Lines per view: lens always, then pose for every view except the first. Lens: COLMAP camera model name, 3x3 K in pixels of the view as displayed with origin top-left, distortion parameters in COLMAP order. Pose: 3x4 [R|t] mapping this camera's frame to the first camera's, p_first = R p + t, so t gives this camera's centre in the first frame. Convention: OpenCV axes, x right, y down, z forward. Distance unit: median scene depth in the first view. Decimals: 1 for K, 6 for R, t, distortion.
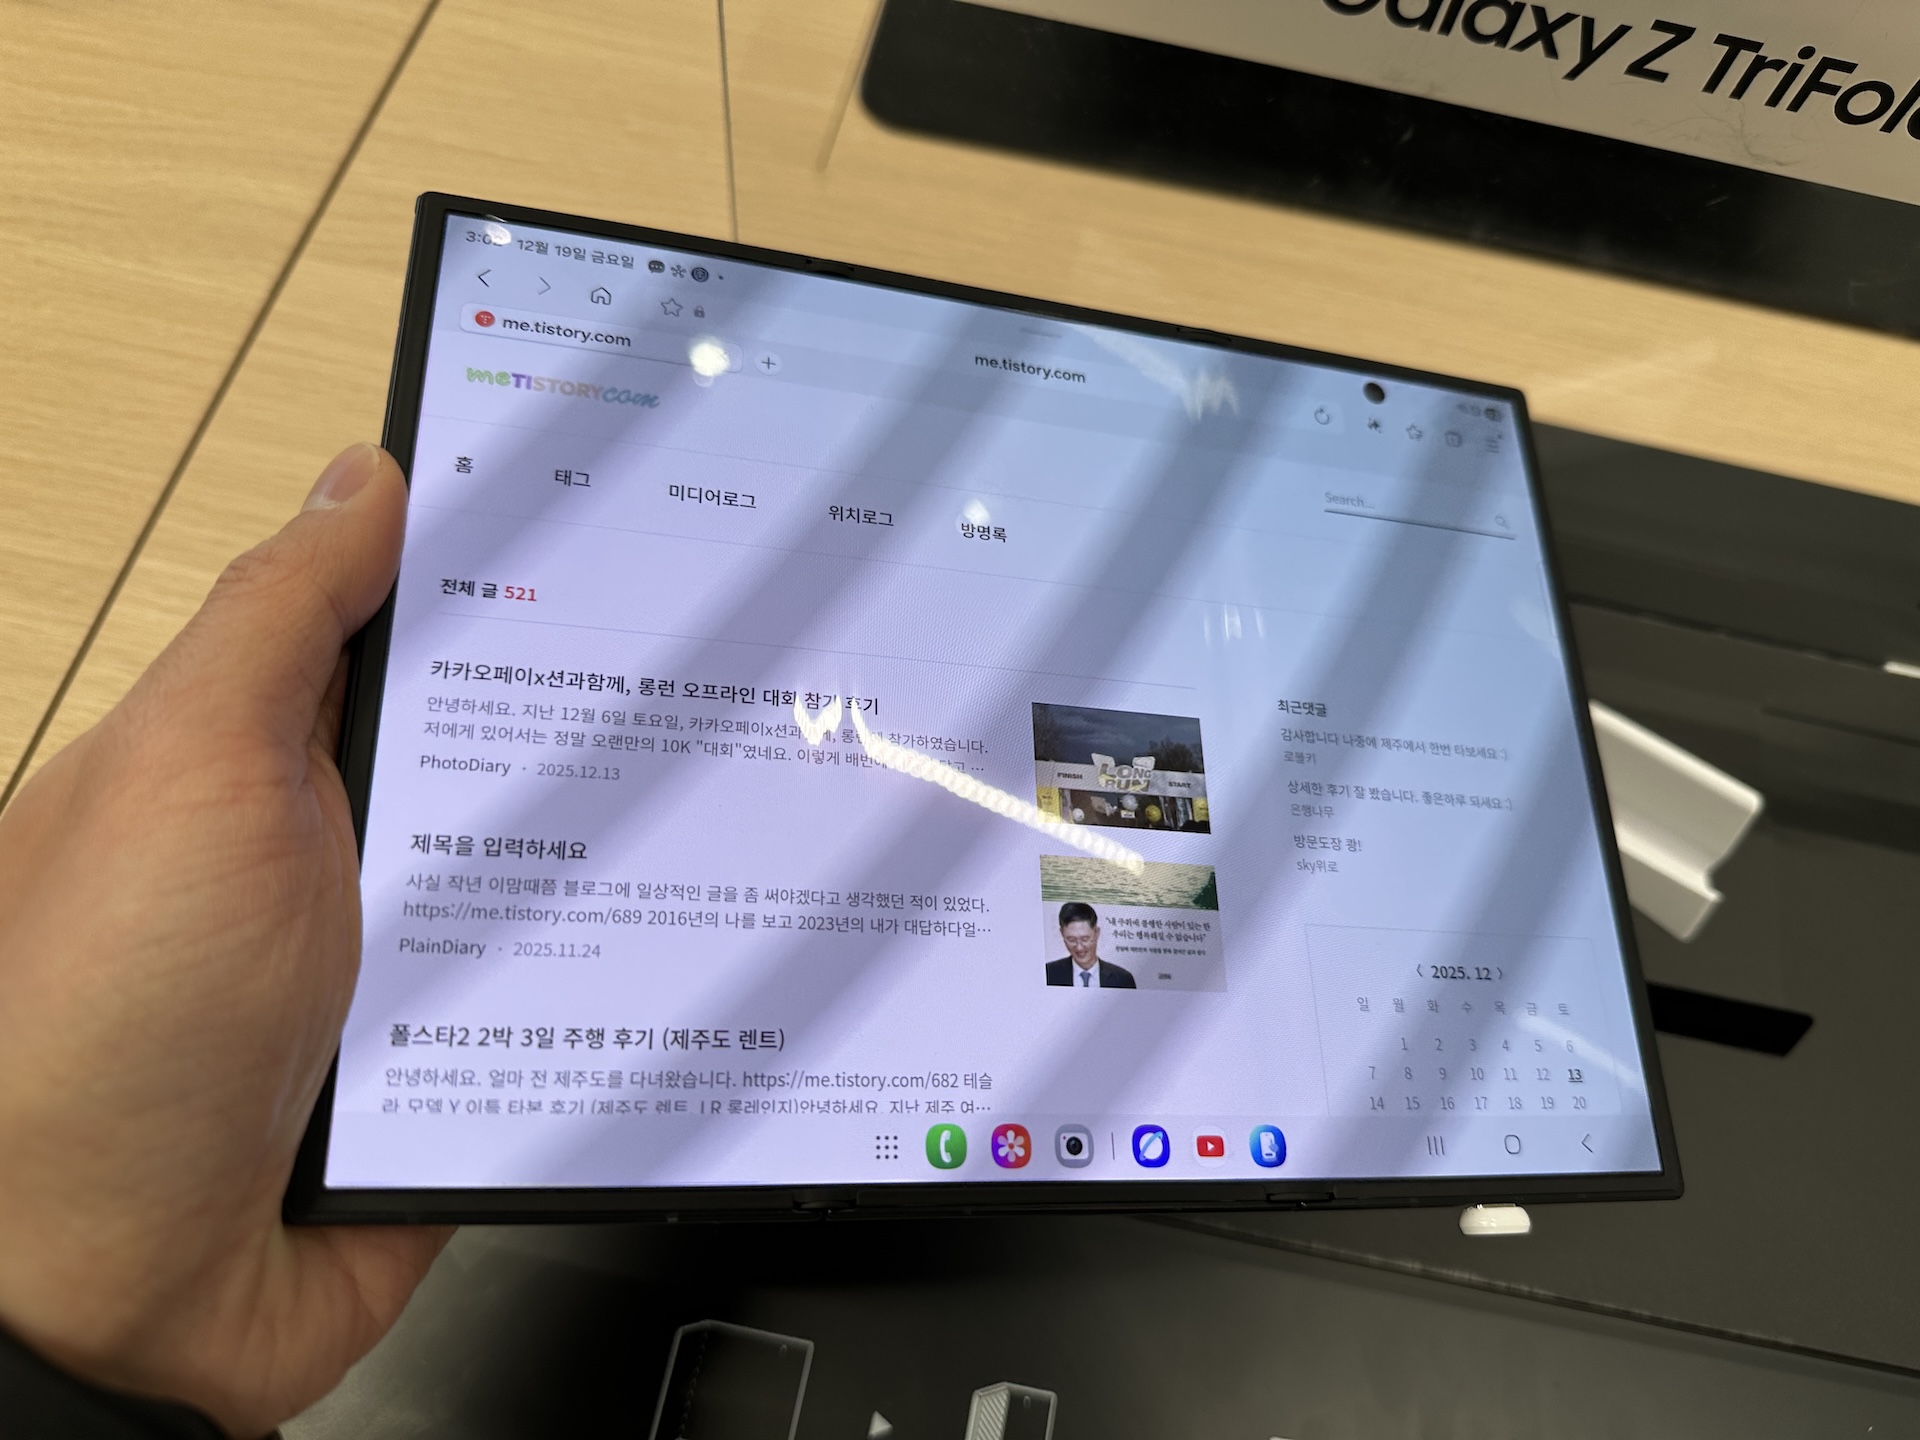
lens RADIAL K [[1451.0, 0, 973.1], [0, 1451.0, 728.1], [0, 0, 1]] dist [-0.005814, -0.006880]
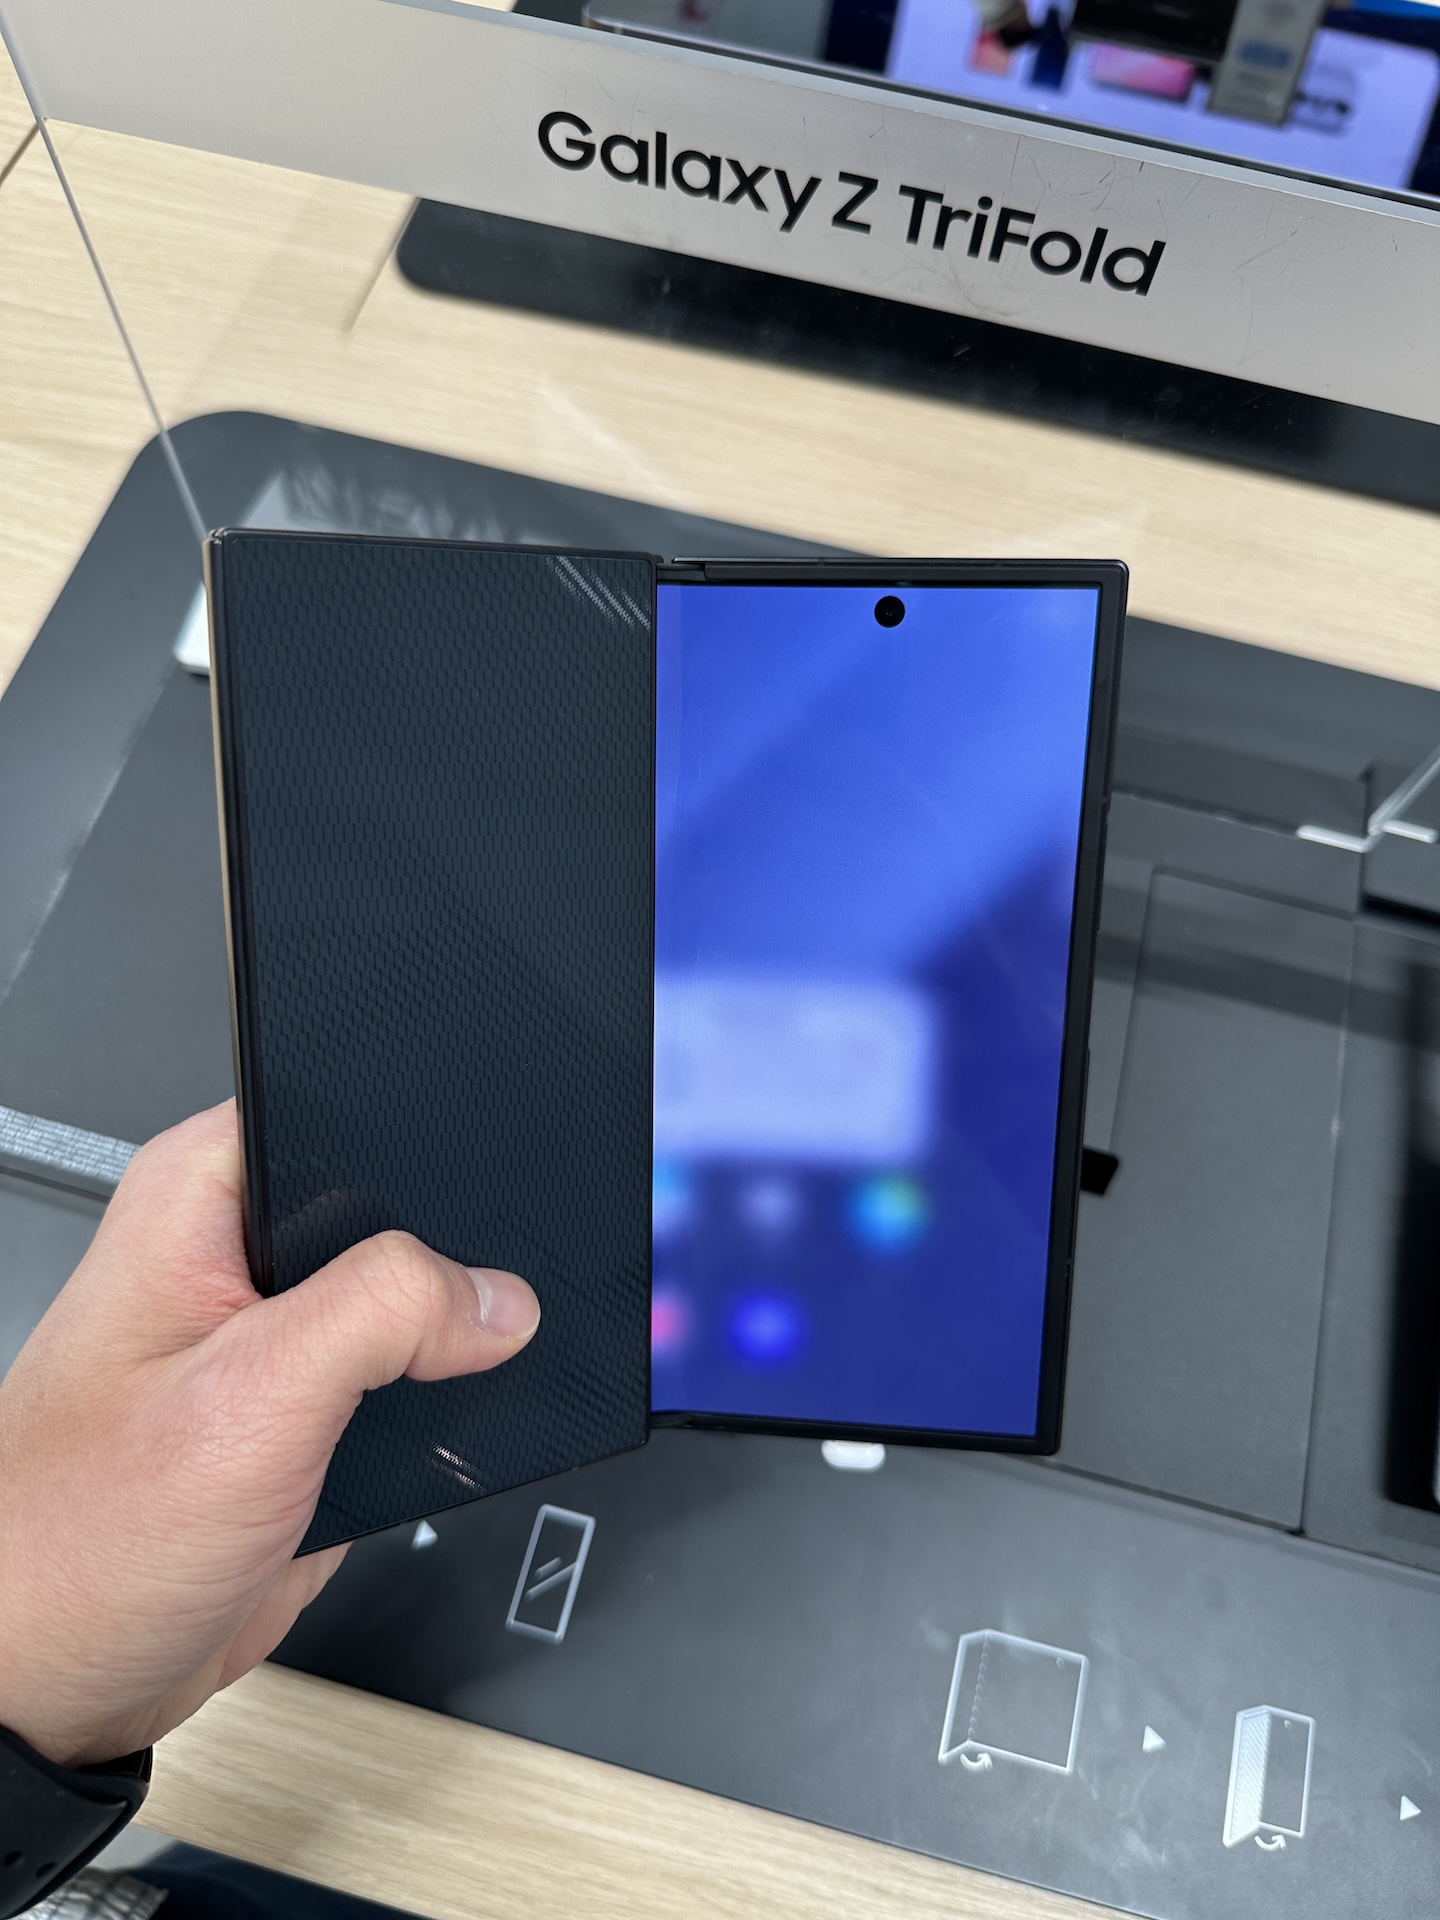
lens RADIAL K [[1451.0, 0, 720.0], [0, 1451.0, 960.0], [0, 0, 1]] dist [-0.005814, -0.006880]
pose [[0.994956, 0.046729, -0.088764, 0.494073], [-0.044277, 0.998587, 0.029388, 0.053515], [0.090012, -0.025309, 0.995619, -0.067837]]
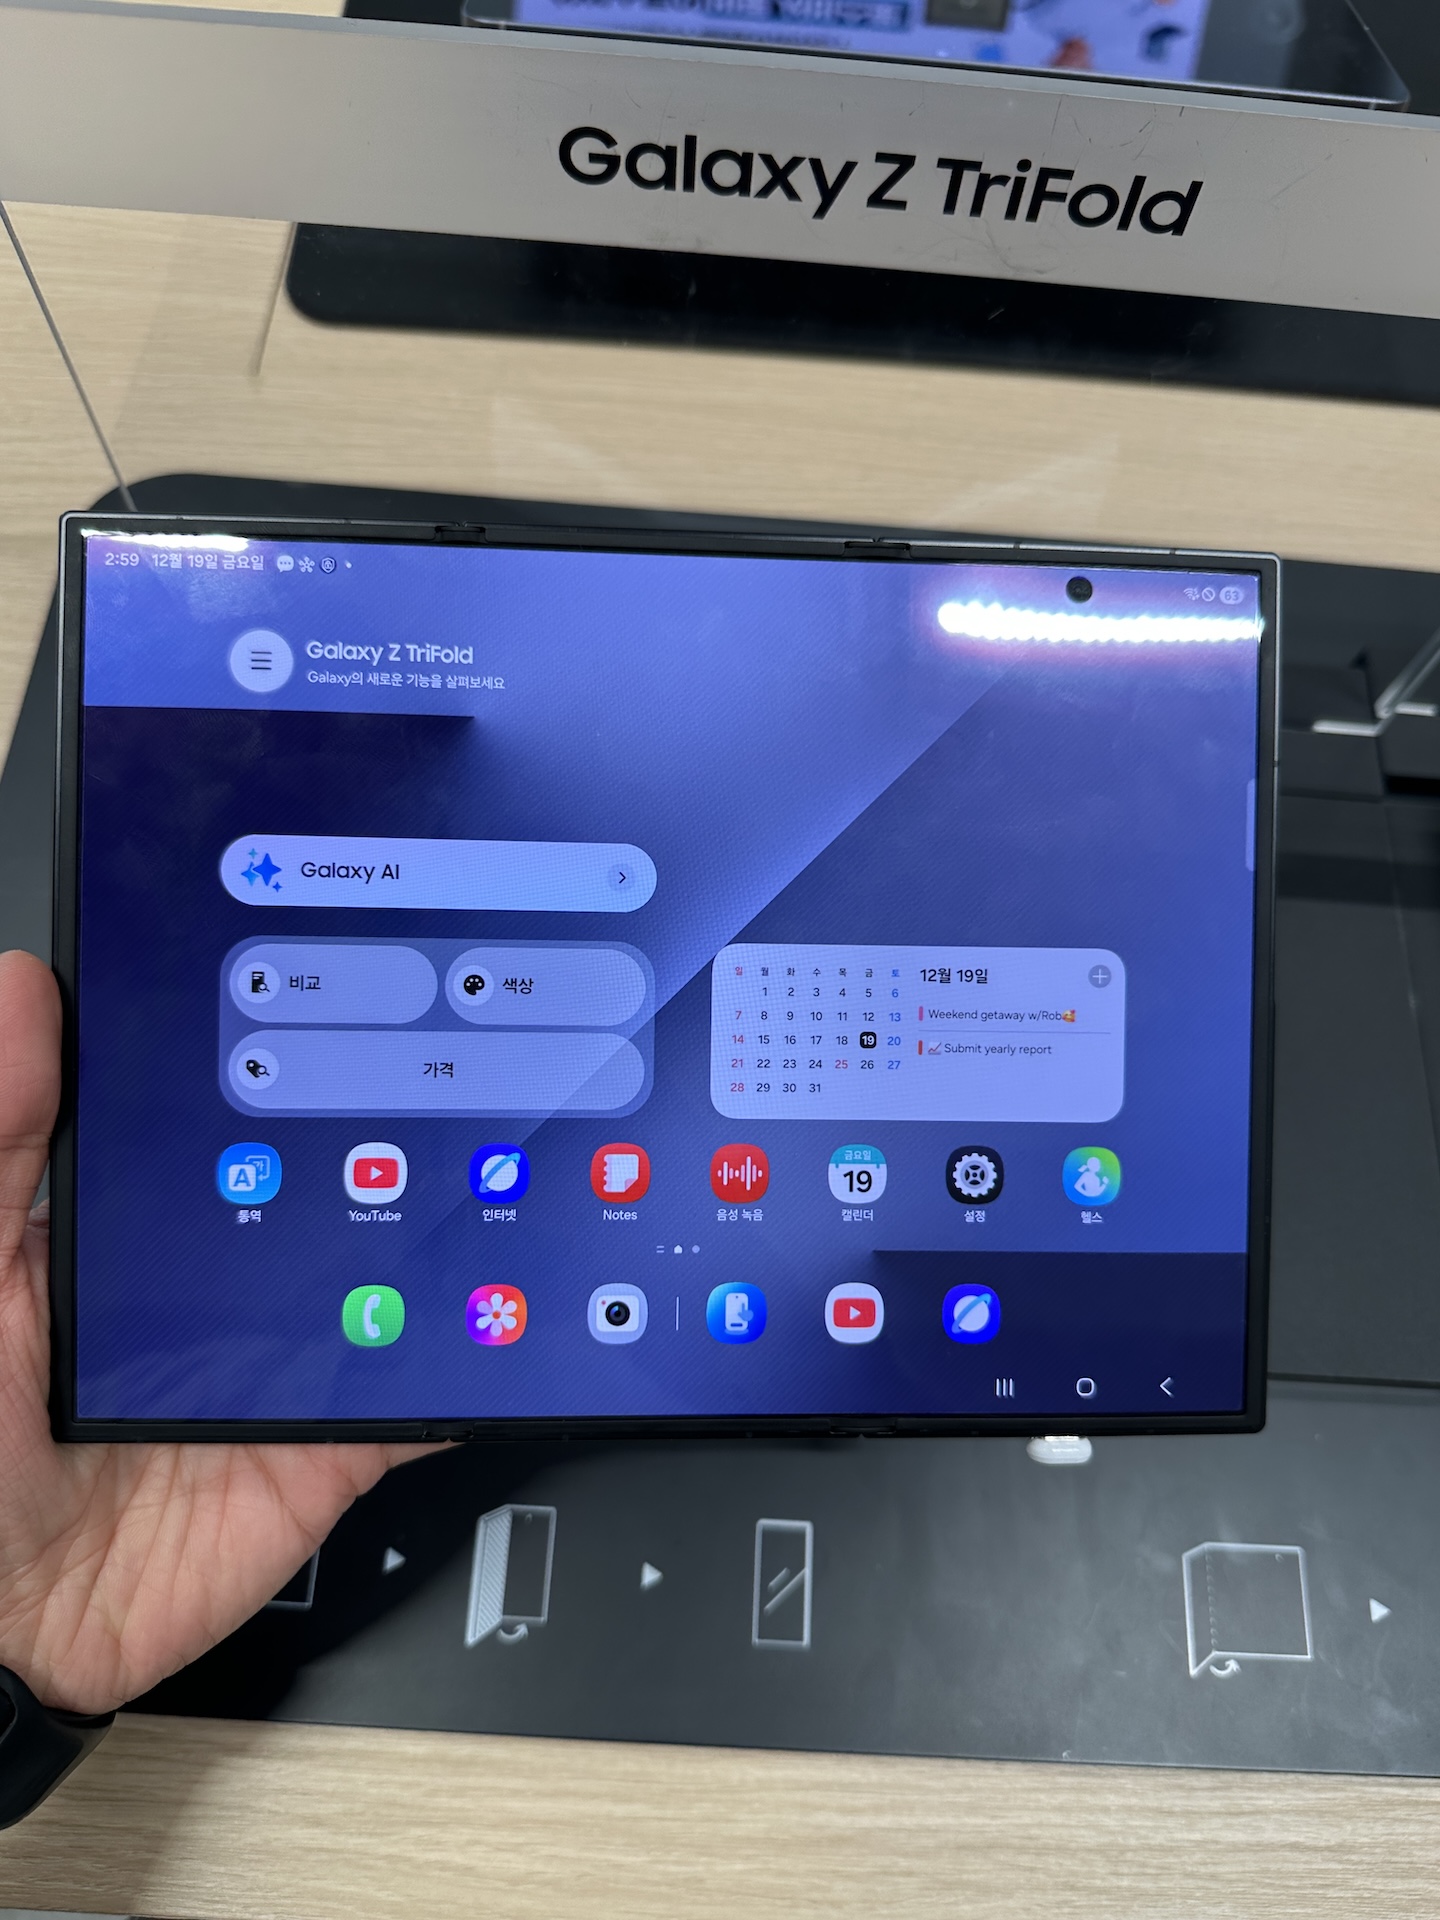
lens RADIAL K [[1459.8, 0, 720.0], [0, 1459.8, 960.0], [0, 0, 1]] dist [-0.002688, -0.005751]
pose [[0.990873, -0.134320, 0.011378, 0.263856], [0.133510, 0.989534, 0.054748, 0.014233], [-0.018613, -0.052729, 0.998435, -0.078983]]
